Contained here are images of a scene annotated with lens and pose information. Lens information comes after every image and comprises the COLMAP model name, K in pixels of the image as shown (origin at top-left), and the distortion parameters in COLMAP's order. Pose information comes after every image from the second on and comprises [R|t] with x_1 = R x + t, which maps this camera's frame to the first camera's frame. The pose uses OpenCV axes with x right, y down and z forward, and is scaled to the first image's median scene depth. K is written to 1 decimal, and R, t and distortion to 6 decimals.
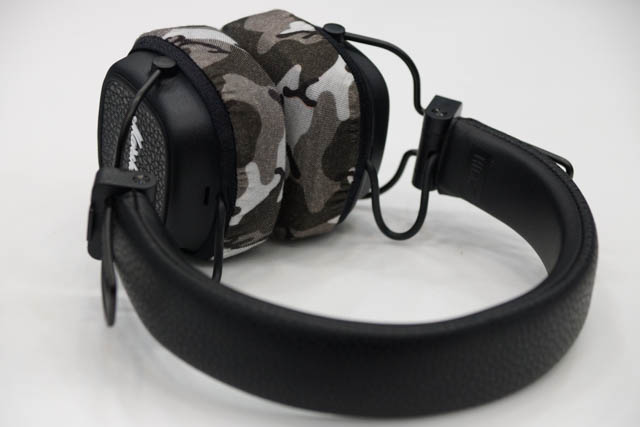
lens RADIAL K [[1855.1, 0, 320.0], [0, 1855.1, 213.5], [0, 0, 1]] dist [0.211176, -13.220012]
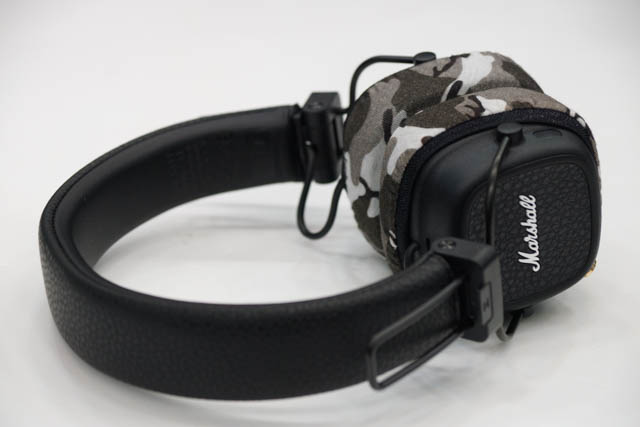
lens RADIAL K [[1855.1, 0, 320.0], [0, 1855.1, 213.5], [0, 0, 1]] dist [0.211176, -13.220012]
pose [[-0.250695, 0.364054, -0.897004, 0.894183], [-0.443579, 0.780398, 0.440700, -0.443279], [0.860459, 0.508374, -0.034155, 1.016321]]
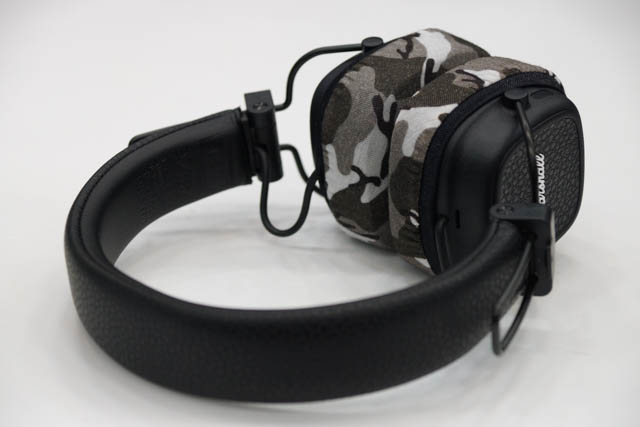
lens RADIAL K [[1855.1, 0, 320.0], [0, 1855.1, 213.5], [0, 0, 1]] dist [0.211176, -13.220012]
pose [[0.142695, 0.378028, -0.914731, 0.930827], [-0.430673, 0.855826, 0.286501, -0.289758], [0.891156, 0.353068, 0.284928, 0.689030]]
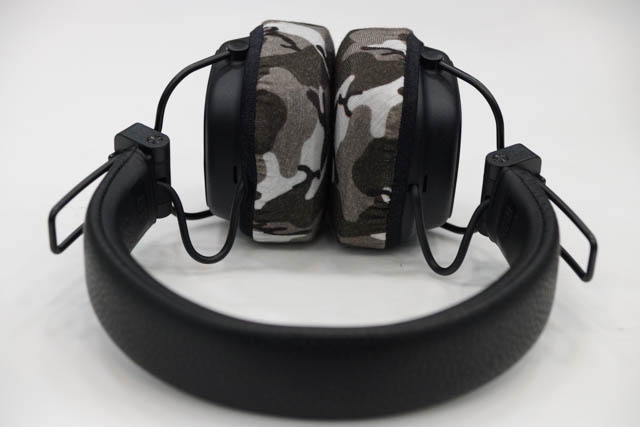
lens RADIAL K [[1855.1, 0, 320.0], [0, 1855.1, 213.5], [0, 0, 1]] dist [0.211176, -13.220012]
pose [[0.805797, 0.242933, -0.540070, 0.550523], [-0.262279, 0.964063, 0.042326, -0.044999], [0.530944, 0.107543, 0.840555, 0.131013]]
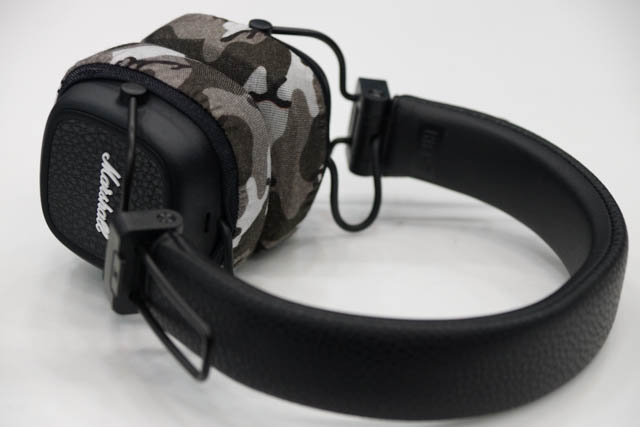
lens RADIAL K [[1855.1, 0, 320.0], [0, 1855.1, 213.5], [0, 0, 1]] dist [0.211176, -13.220012]
pose [[0.919086, -0.195135, 0.342349, -0.319811], [0.187959, 0.980671, 0.054369, -0.052888], [-0.346341, 0.014378, 0.937999, 0.112286]]
